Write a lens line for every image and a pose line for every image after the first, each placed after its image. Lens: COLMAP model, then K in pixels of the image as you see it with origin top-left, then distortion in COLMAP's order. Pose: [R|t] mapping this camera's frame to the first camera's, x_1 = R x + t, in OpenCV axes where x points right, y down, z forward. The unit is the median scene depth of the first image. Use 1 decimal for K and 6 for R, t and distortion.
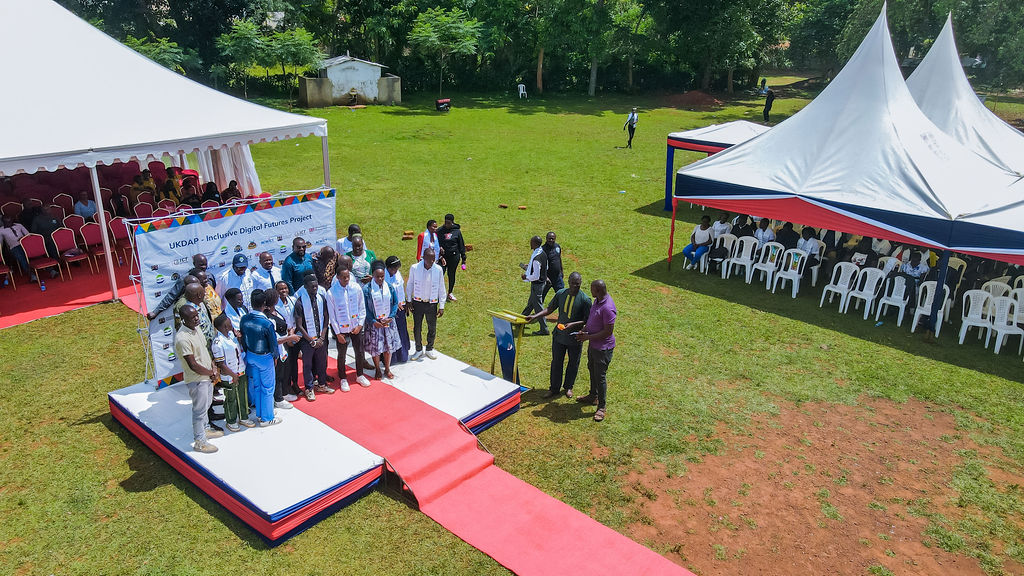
lens RADIAL K [[759.2, 0, 507.4], [0, 759.2, 287.3], [0, 0, 1]] dist [0.021279, -0.003443]
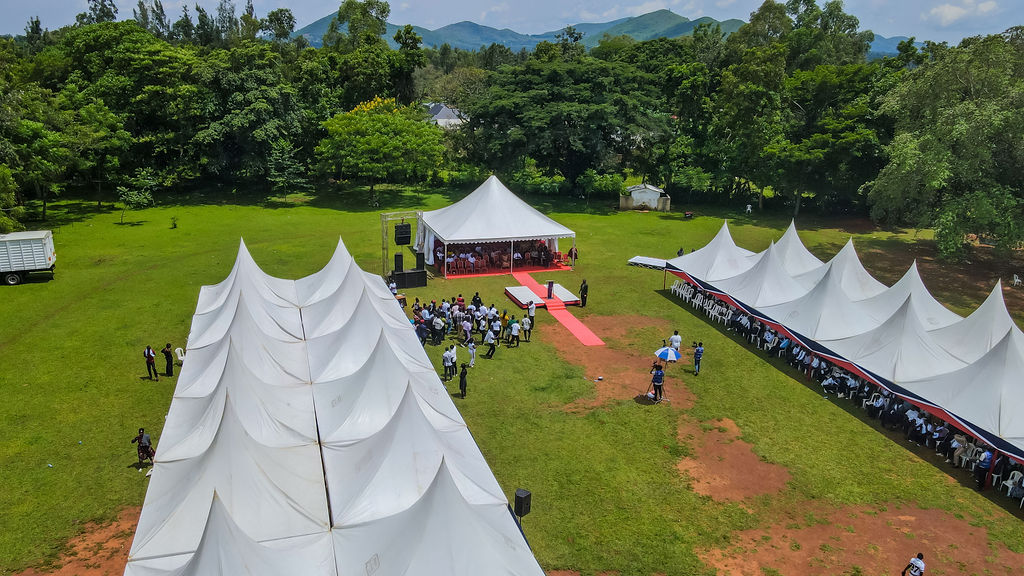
lens RADIAL K [[759.2, 0, 506.4], [0, 759.2, 281.9], [0, 0, 1]] dist [0.021279, -0.003443]
pose [[0.859207, 0.144292, -0.490860, 1.358862], [-0.183125, 0.982578, -0.031709, 0.179510], [0.477733, 0.117133, 0.870661, -2.358347]]
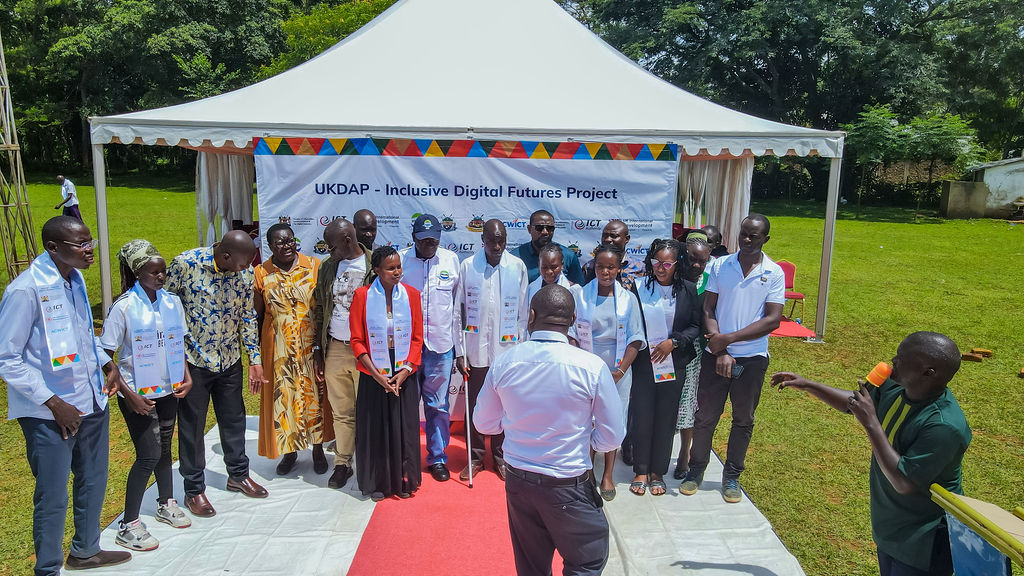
lens RADIAL K [[759.2, 0, 504.4], [0, 759.2, 293.0], [0, 0, 1]] dist [0.021279, -0.003443]
pose [[0.669394, 0.135813, -0.730388, 0.047091], [-0.263228, 0.962724, -0.062231, 0.014289], [0.694710, 0.233916, 0.680192, 0.491407]]
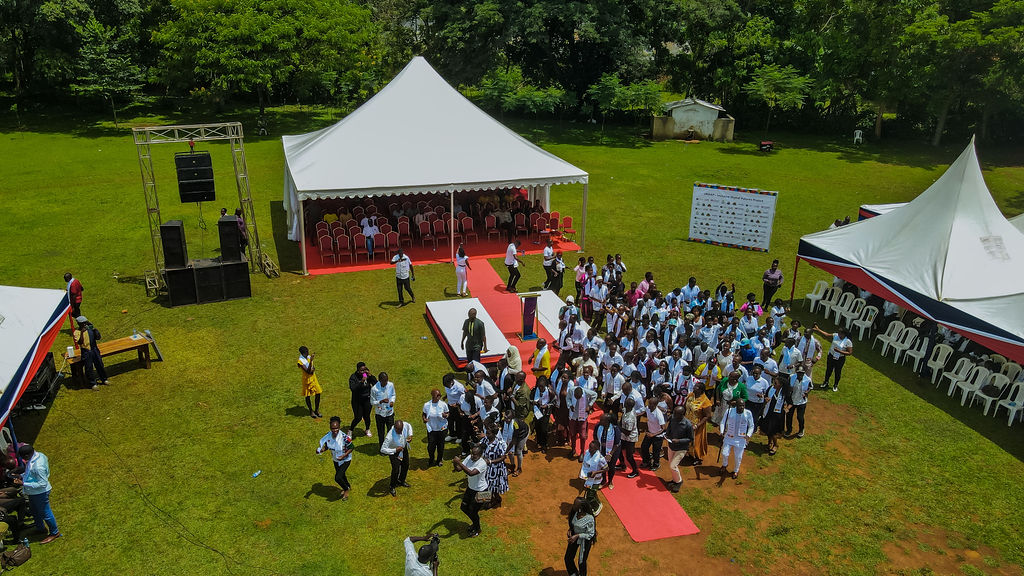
lens RADIAL K [[759.2, 0, 507.7], [0, 759.2, 287.1], [0, 0, 1]] dist [0.021279, -0.003443]
pose [[0.860270, 0.177554, -0.477923, 0.485055], [-0.178983, 0.982912, 0.042992, -0.027331], [0.477390, 0.048555, 0.877349, -0.544234]]
